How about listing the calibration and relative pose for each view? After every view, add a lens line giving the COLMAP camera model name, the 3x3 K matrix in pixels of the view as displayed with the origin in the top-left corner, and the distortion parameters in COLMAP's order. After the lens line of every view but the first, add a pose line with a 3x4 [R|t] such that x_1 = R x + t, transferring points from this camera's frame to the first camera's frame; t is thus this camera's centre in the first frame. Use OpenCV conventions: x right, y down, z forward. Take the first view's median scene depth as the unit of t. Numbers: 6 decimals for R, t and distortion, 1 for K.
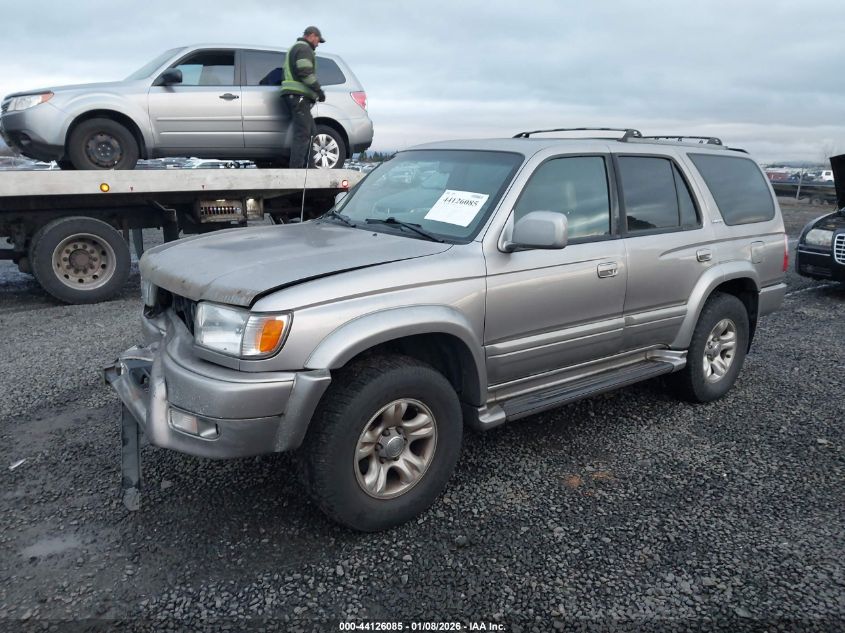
lens RADIAL K [[665.9, 0, 422.5], [0, 665.9, 316.5], [0, 0, 1]] dist [0.062988, 0.000581]
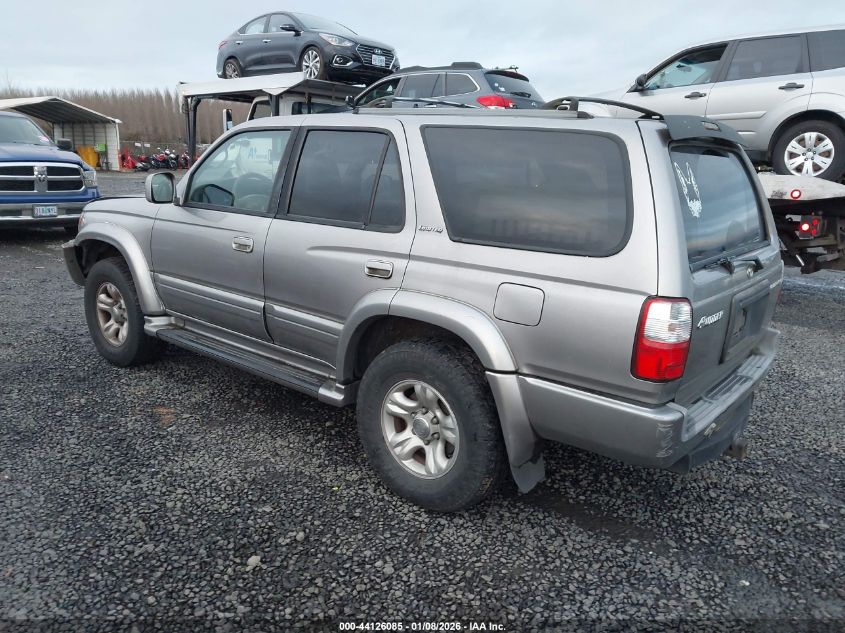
lens RADIAL K [[657.8, 0, 422.5], [0, 657.8, 316.5], [0, 0, 1]] dist [-0.002820, 0.001101]
pose [[0.248546, 0.234377, -0.939836, 0.510636], [-0.259227, 0.950986, 0.168603, -0.080005], [0.933288, 0.201725, 0.297121, 0.394660]]
